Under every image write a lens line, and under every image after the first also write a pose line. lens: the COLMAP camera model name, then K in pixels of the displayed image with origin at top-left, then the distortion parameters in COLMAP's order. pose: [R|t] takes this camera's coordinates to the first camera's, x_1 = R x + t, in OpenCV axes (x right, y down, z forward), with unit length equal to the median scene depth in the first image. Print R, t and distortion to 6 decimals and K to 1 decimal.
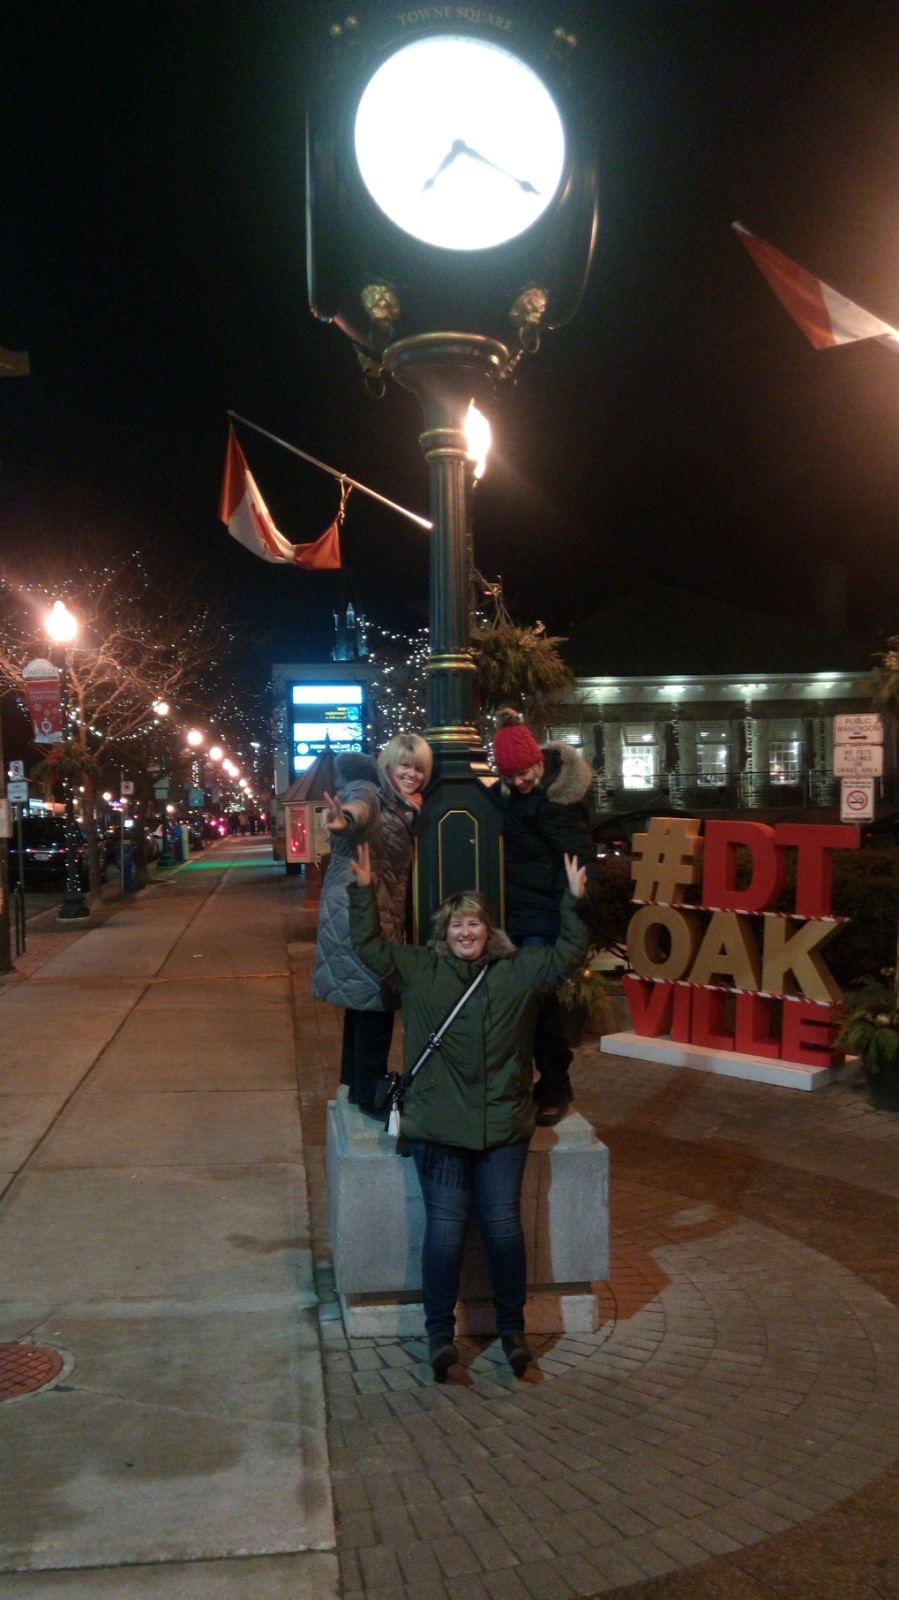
lens RADIAL K [[1295.5, 0, 446.4], [0, 1295.5, 830.6], [0, 0, 1]] dist [0.122030, -0.242634]
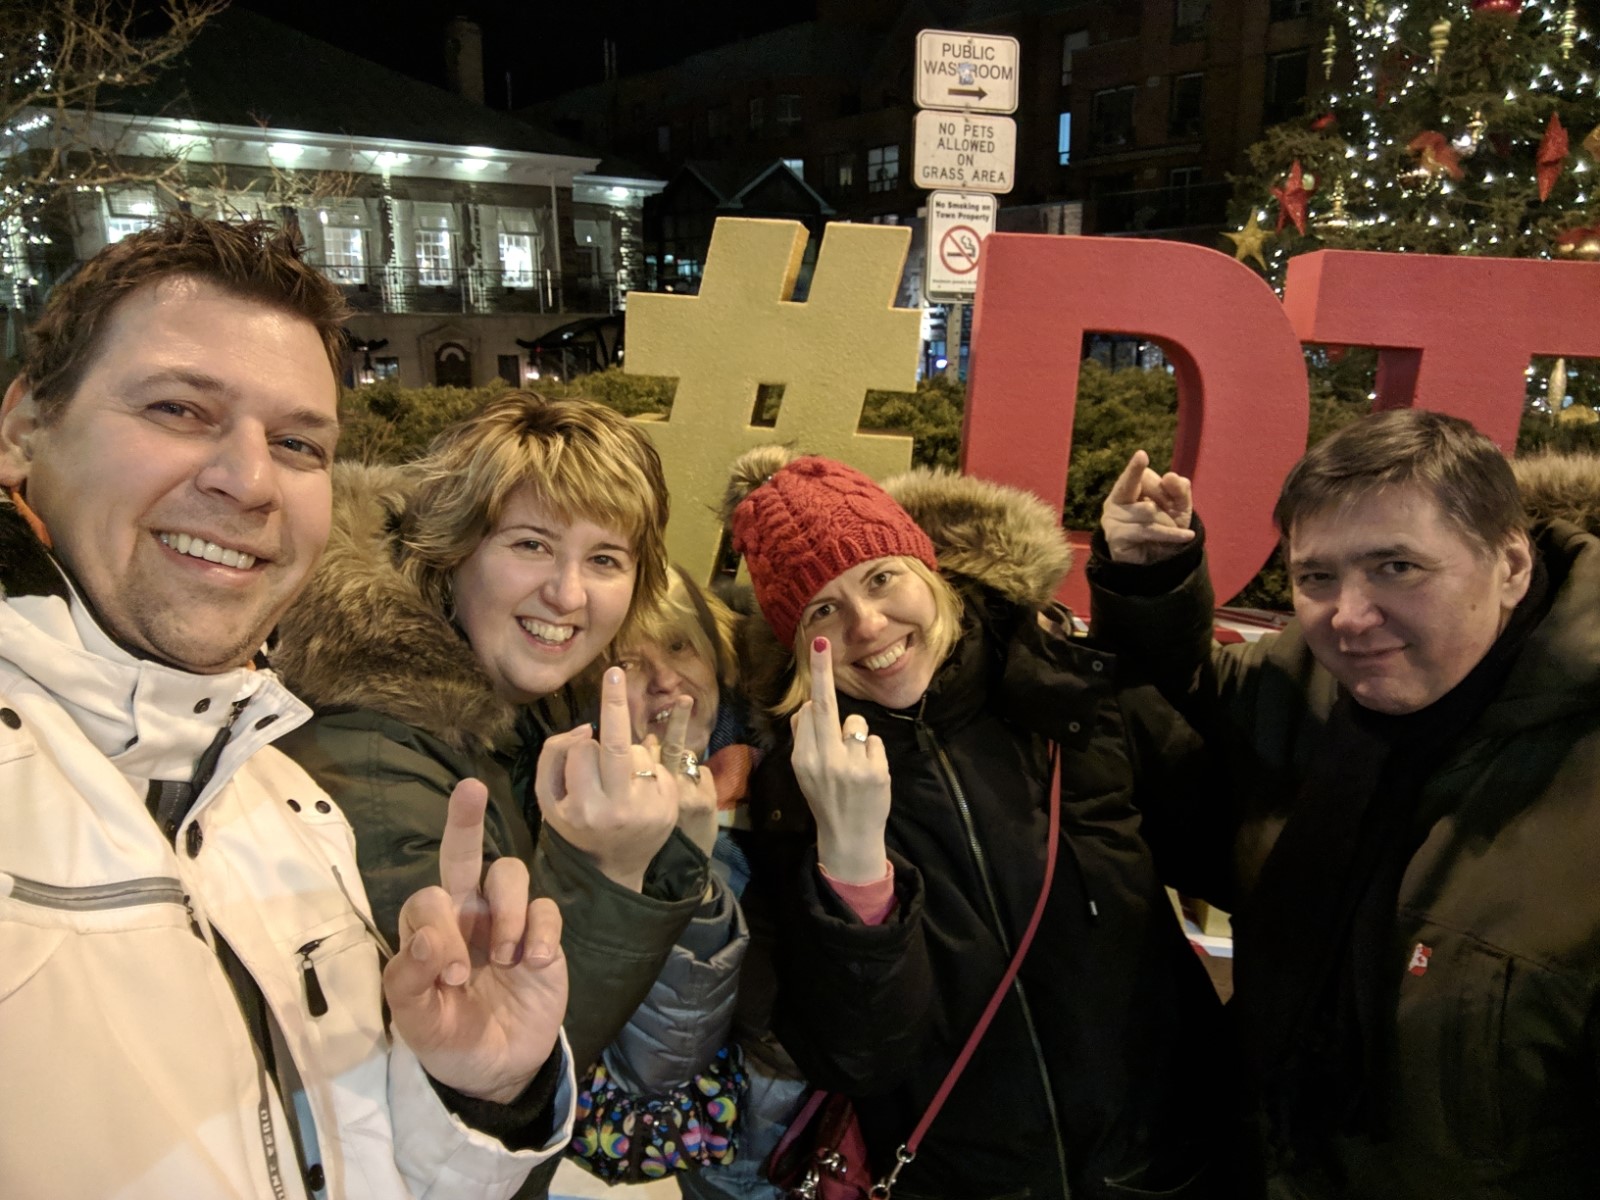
lens RADIAL K [[1189.4, 0, 802.6], [0, 1189.4, 604.5], [0, 0, 1]] dist [0.003850, -0.004613]
pose [[0.828403, -0.106769, 0.549862, 0.056251], [-0.011892, 0.978092, 0.207835, 0.013253], [-0.560006, -0.178710, 0.808984, 0.879590]]
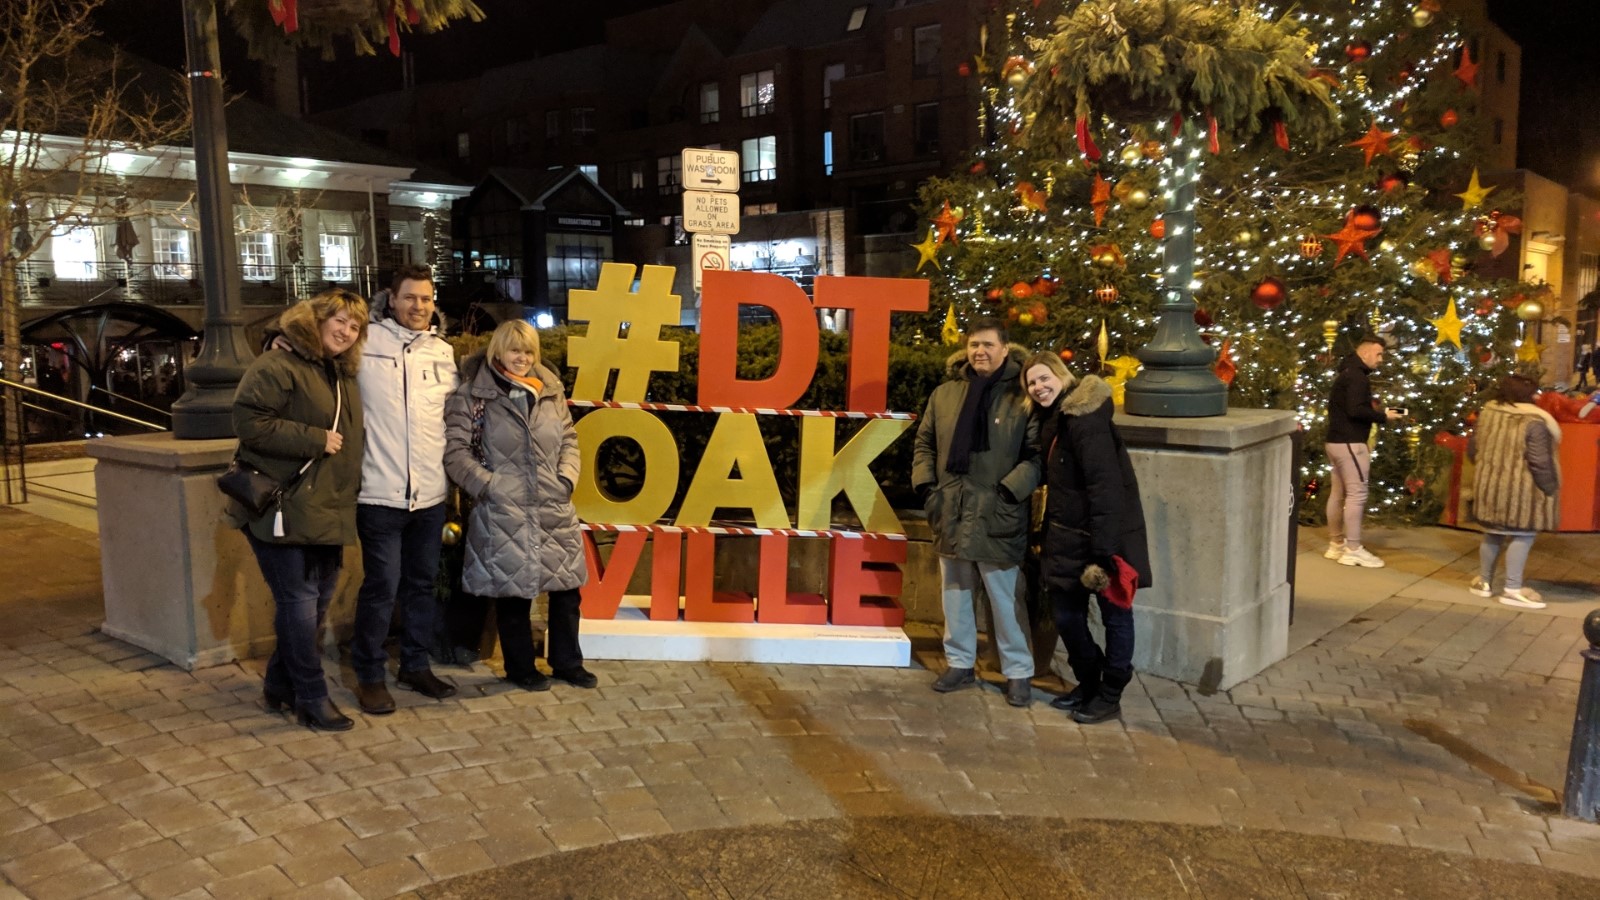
lens RADIAL K [[1192.3, 0, 797.5], [0, 1192.3, 461.8], [0, 0, 1]] dist [-0.000925, 0.011768]
pose [[0.725150, -0.068759, 0.685150, -0.176053], [0.000056, 0.995008, 0.099795, 0.028796], [-0.688591, -0.072328, 0.721534, 0.571011]]
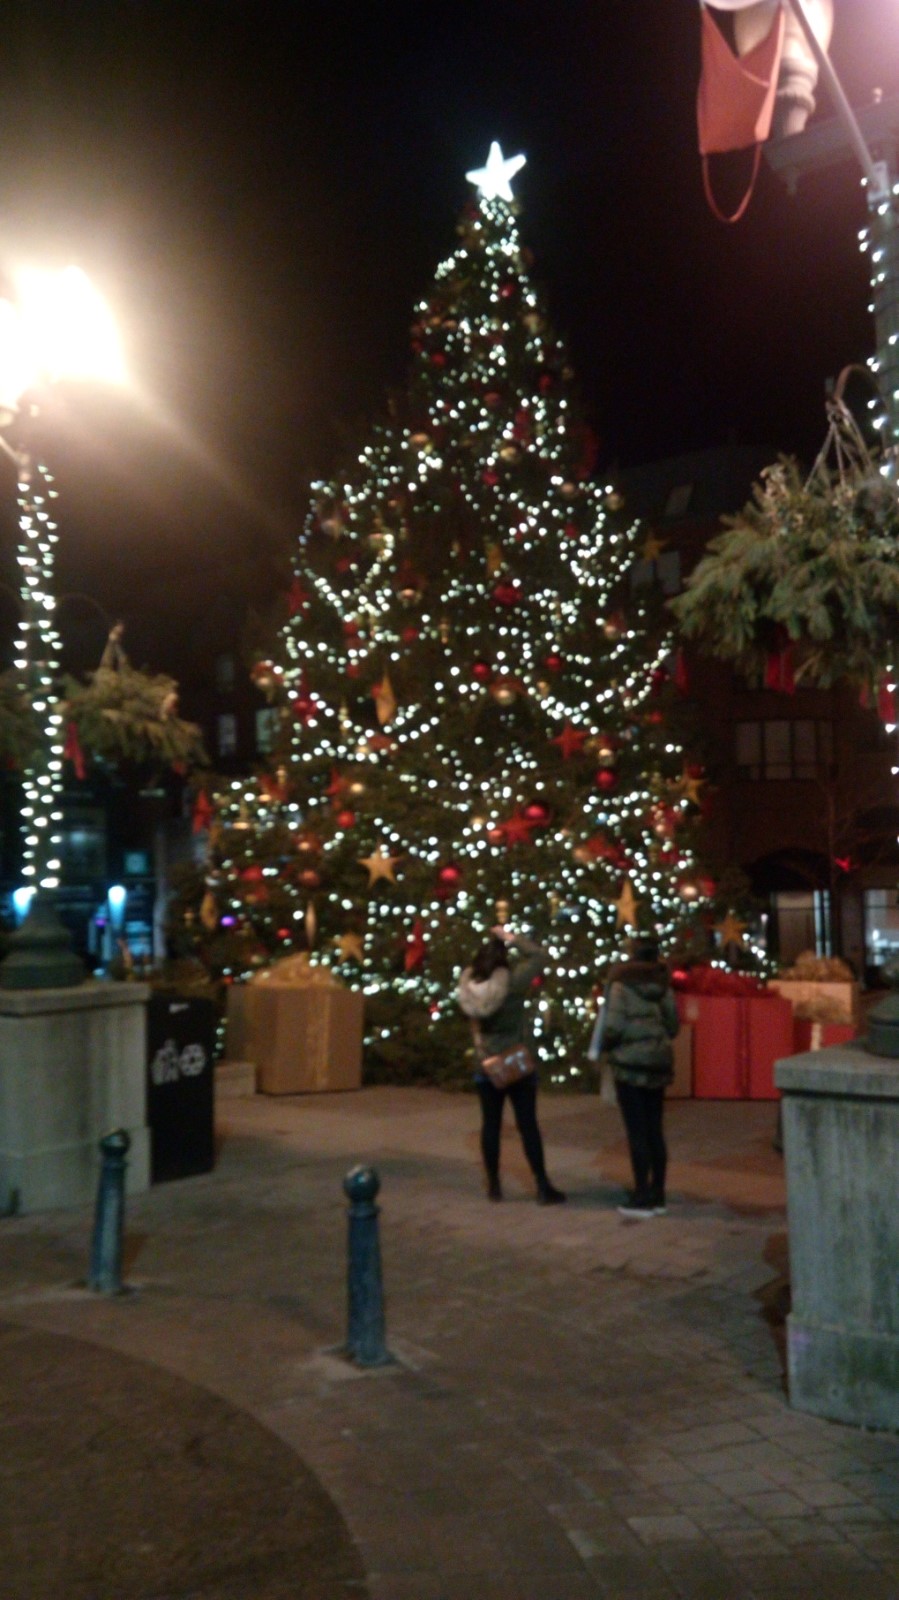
lens RADIAL K [[1312.9, 0, 443.9], [0, 1312.9, 832.0], [0, 0, 1]] dist [0.123490, -0.248580]
pose [[0.714882, 0.042313, 0.697964, -0.013623], [0.002333, 0.998018, -0.062892, 0.021210], [-0.699241, 0.046589, 0.713366, 0.085270]]
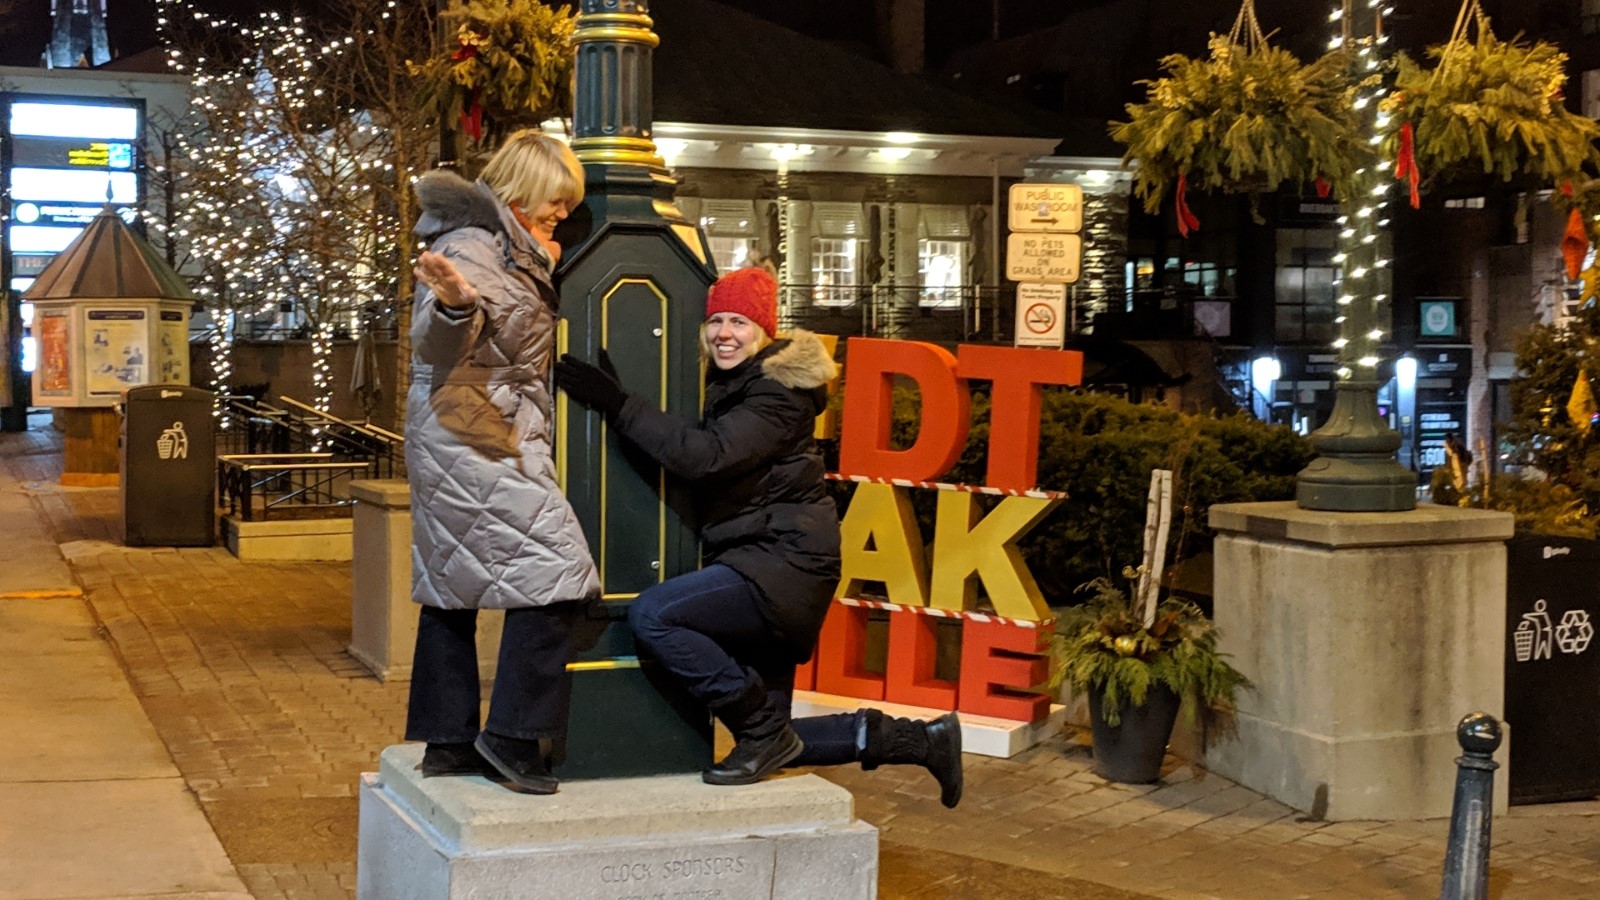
lens RADIAL K [[2108.7, 0, 799.7], [0, 2108.7, 465.9], [0, 0, 1]] dist [0.116007, -0.490077]
pose [[0.965903, 0.014643, 0.258489, -0.089659], [-0.025259, 0.998966, 0.037797, 0.017044], [-0.257669, -0.043037, 0.965274, 0.021578]]
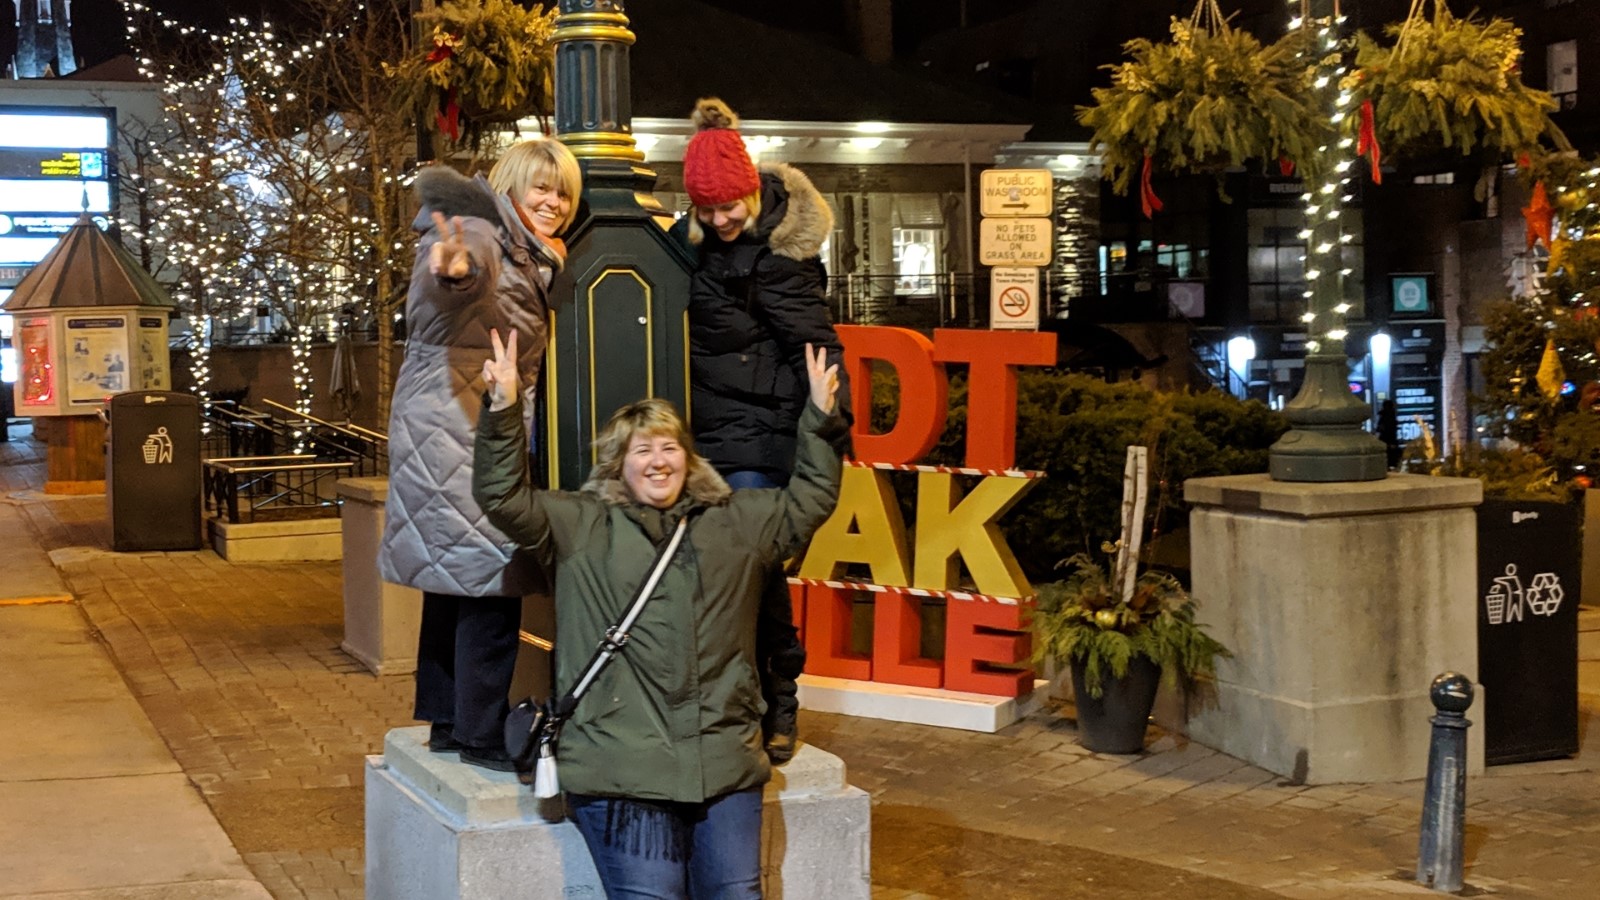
lens RADIAL K [[2112.3, 0, 799.8], [0, 2112.3, 453.6], [0, 0, 1]] dist [0.126398, -0.567401]
pose [[0.963368, -0.010155, 0.267989, -0.096180], [0.000688, 0.999373, 0.035396, 0.019636], [-0.268180, -0.033915, 0.962772, 0.002883]]
